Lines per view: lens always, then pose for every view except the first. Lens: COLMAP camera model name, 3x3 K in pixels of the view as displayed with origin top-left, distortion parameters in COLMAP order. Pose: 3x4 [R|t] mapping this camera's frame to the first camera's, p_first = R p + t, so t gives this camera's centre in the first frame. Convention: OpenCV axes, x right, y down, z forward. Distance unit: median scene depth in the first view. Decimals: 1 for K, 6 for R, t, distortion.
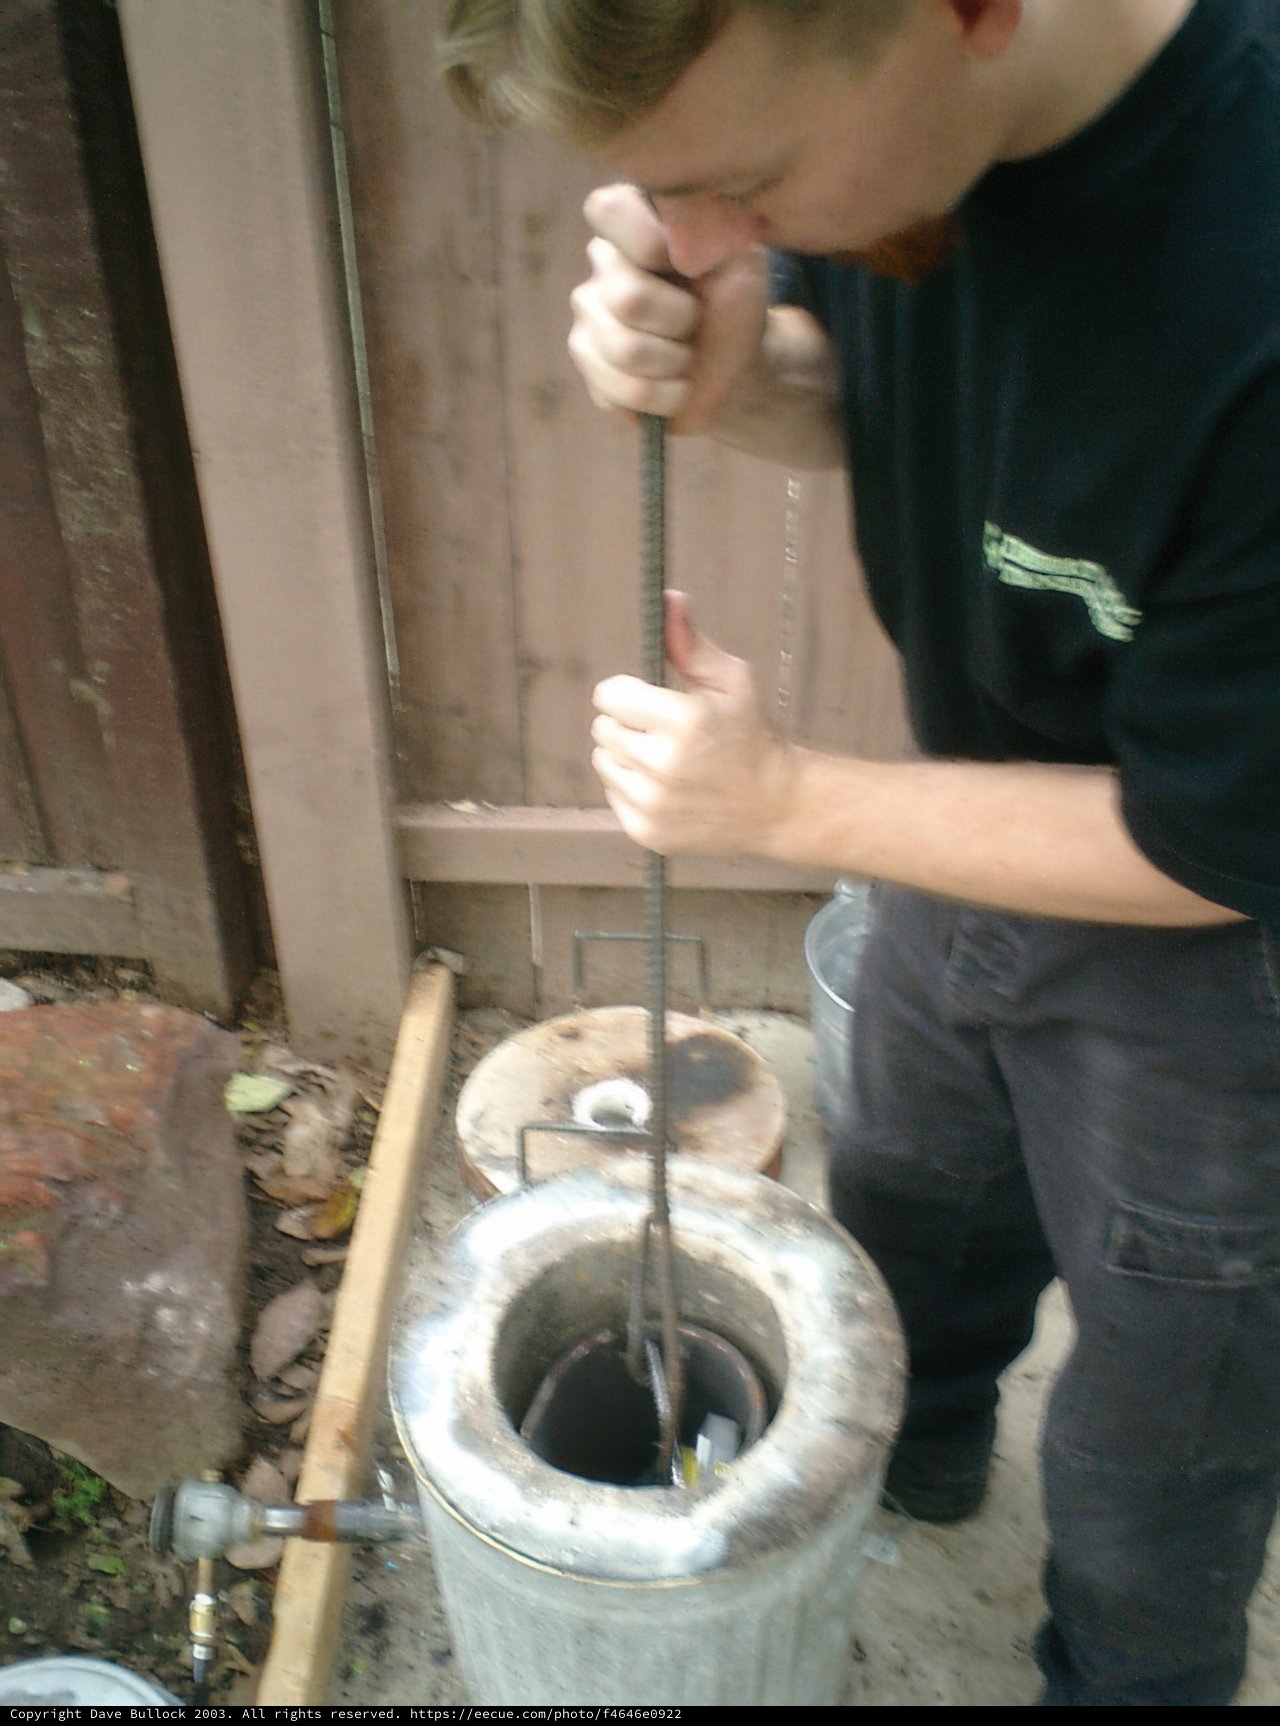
lens RADIAL K [[1786.8, 0, 644.3], [0, 1786.8, 839.3], [0, 0, 1]] dist [0.003484, 0.000000]
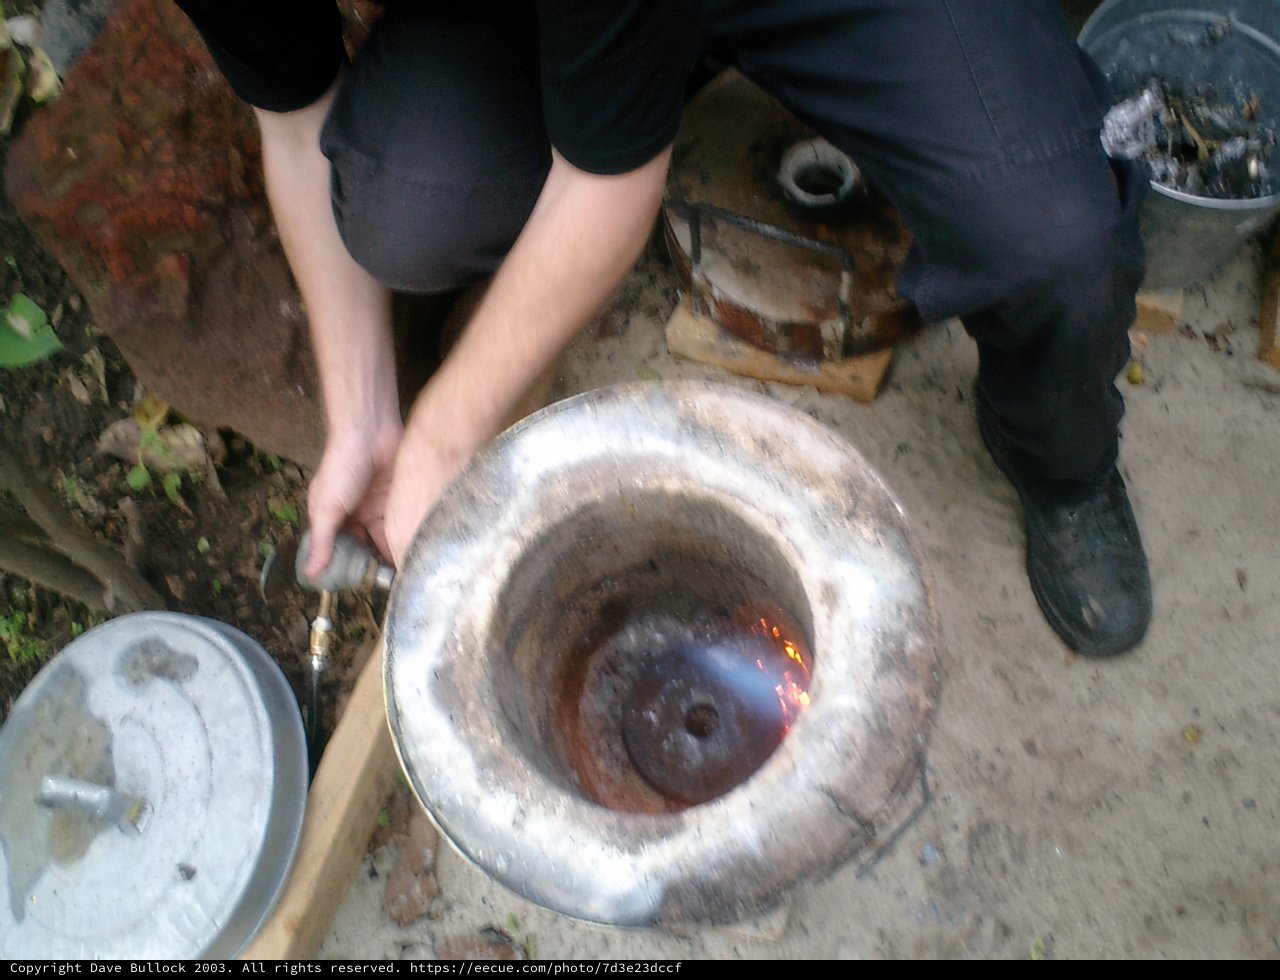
lens RADIAL K [[1343.1, 0, 621.5], [0, 1343.1, 475.7], [0, 0, 1]] dist [0.004675, 0.000000]
pose [[0.948290, 0.251790, -0.193256, 0.072566], [-0.104377, 0.822375, 0.559290, -0.124550], [0.299752, -0.510198, 0.806131, 0.366654]]
